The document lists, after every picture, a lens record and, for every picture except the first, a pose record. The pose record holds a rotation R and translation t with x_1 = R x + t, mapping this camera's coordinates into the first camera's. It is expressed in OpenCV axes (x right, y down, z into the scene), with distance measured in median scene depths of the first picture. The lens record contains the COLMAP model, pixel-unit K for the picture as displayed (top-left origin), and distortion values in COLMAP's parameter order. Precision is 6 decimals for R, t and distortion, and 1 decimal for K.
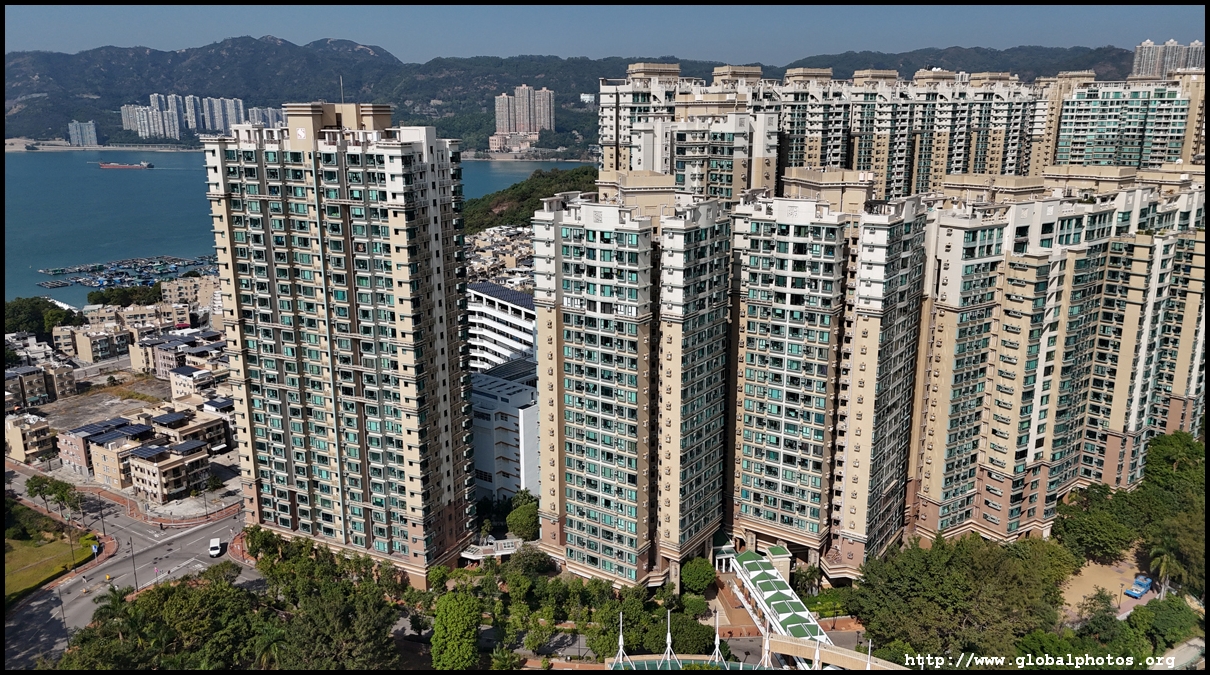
lens RADIAL K [[885.4, 0, 607.3], [0, 885.4, 331.8], [0, 0, 1]] dist [0.049568, -0.049592]
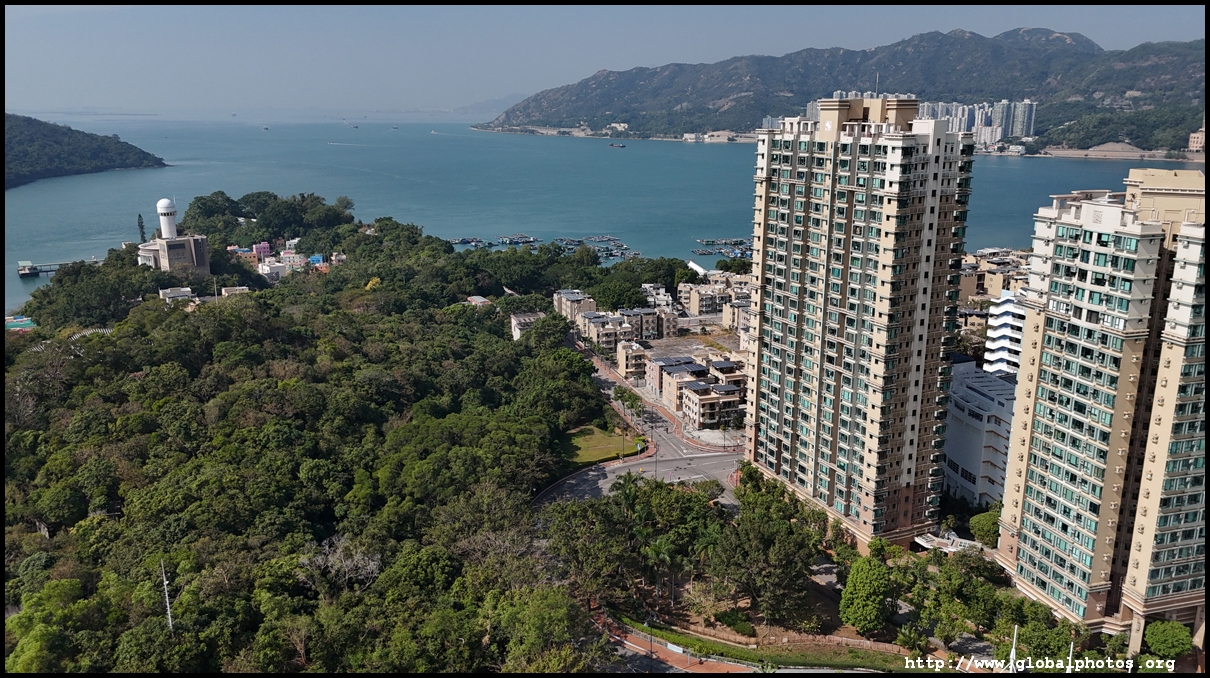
lens RADIAL K [[885.4, 0, 601.5], [0, 885.4, 343.3], [0, 0, 1]] dist [0.049568, -0.049592]
pose [[0.759244, 0.165113, -0.629512, 0.181334], [-0.154128, 0.985383, 0.072563, 0.010105], [0.632292, 0.041932, 0.773595, -0.035262]]
